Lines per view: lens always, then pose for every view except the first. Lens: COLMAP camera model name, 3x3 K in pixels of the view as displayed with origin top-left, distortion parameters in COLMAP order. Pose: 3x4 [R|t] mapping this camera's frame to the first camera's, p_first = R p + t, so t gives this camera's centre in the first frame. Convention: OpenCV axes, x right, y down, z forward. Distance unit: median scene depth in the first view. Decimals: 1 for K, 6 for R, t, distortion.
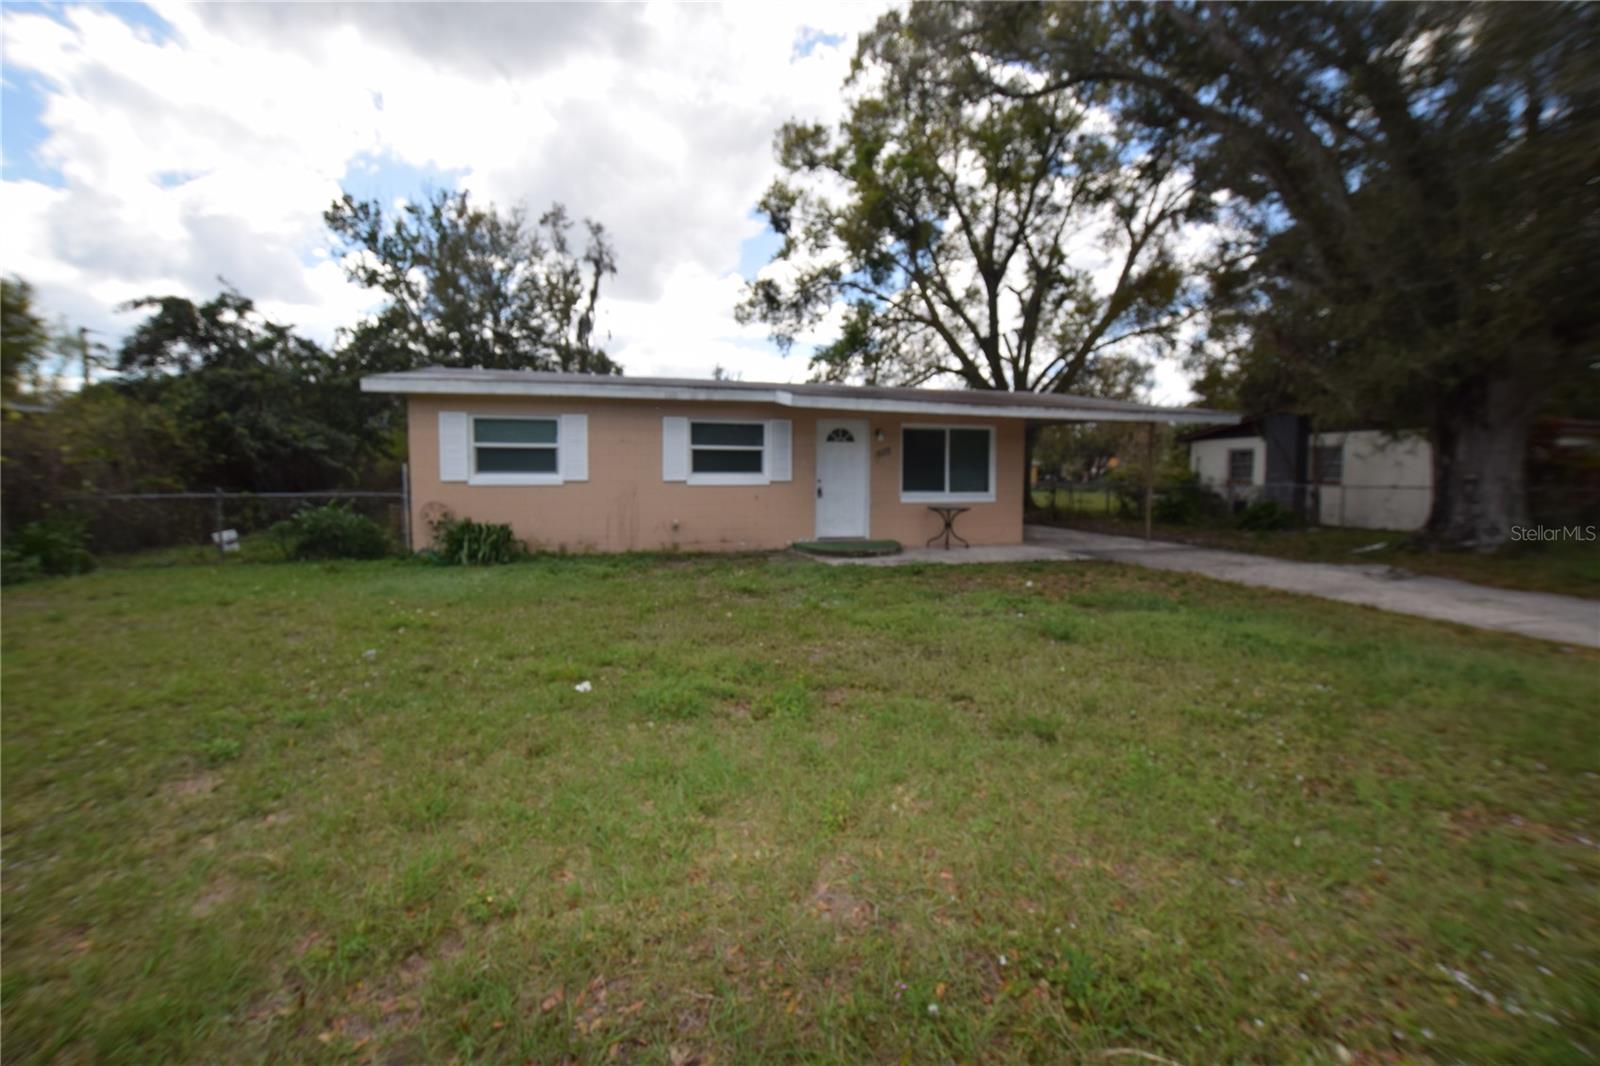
lens RADIAL K [[705.4, 0, 790.4], [0, 705.4, 523.9], [0, 0, 1]] dist [-0.029890, 0.000469]
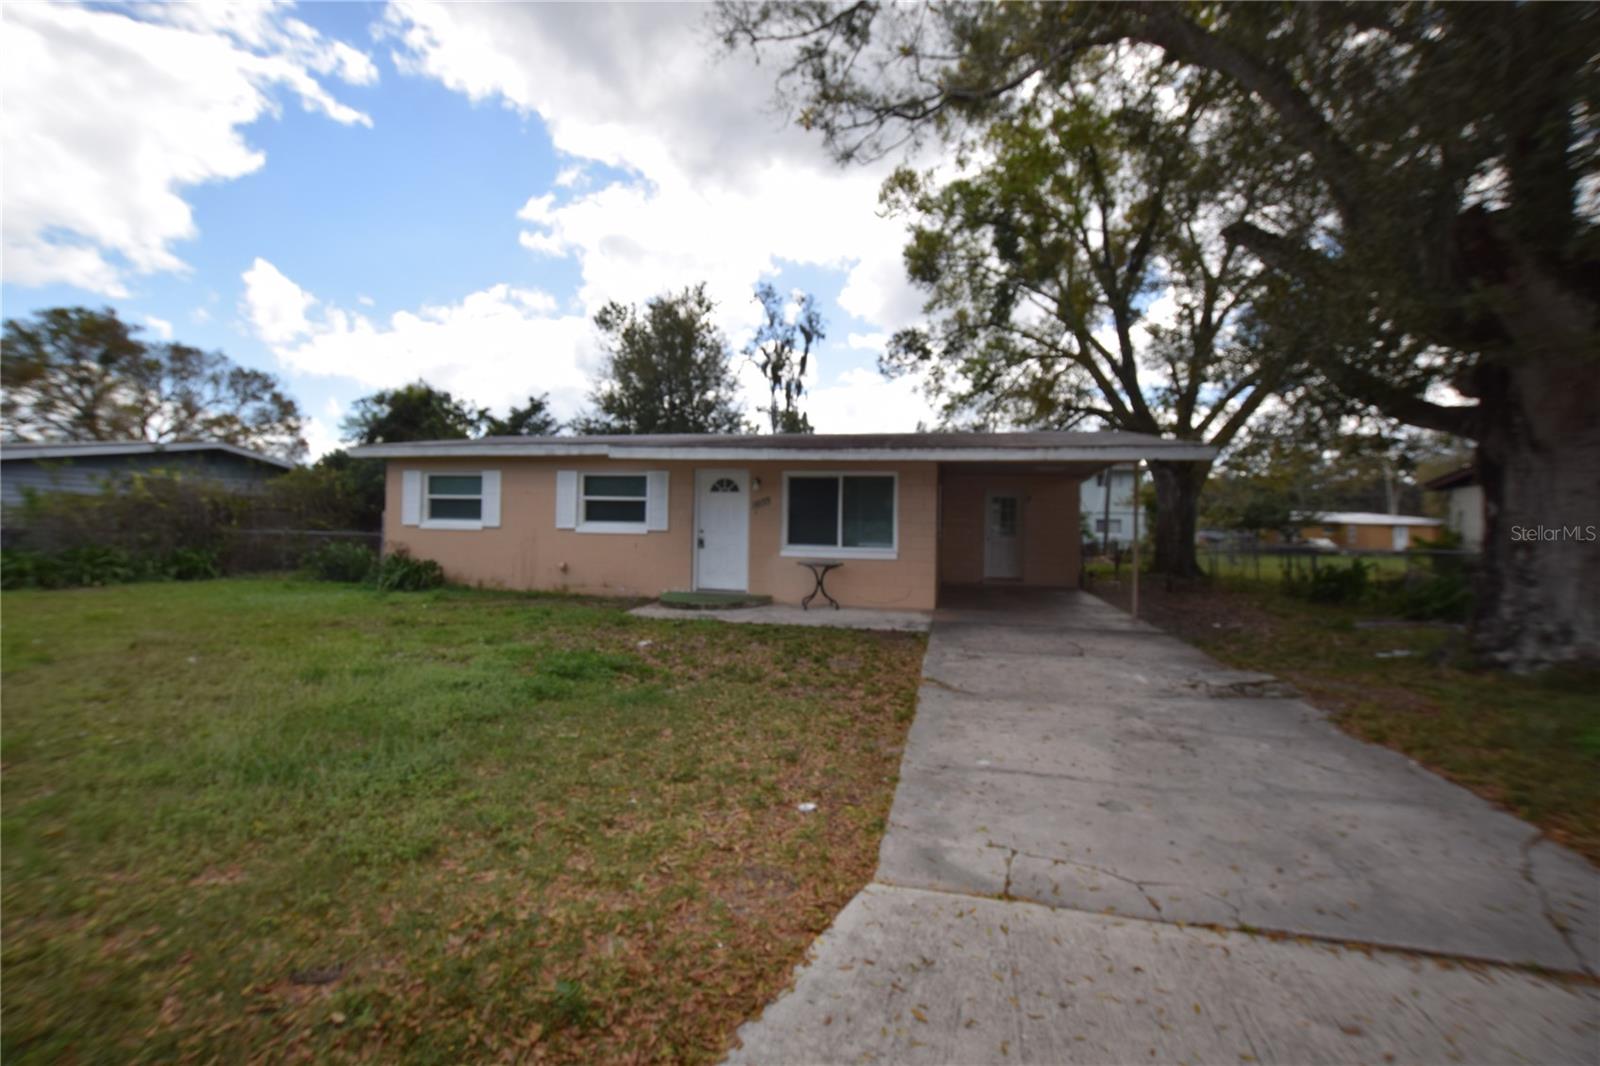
lens RADIAL K [[711.3, 0, 808.3], [0, 711.3, 524.2], [0, 0, 1]] dist [-0.030337, -0.000027]
pose [[0.877970, 0.010930, -0.478591, 0.647002], [-0.049765, 0.996407, -0.068537, -0.009830], [0.476122, 0.083990, 0.875359, 0.194736]]
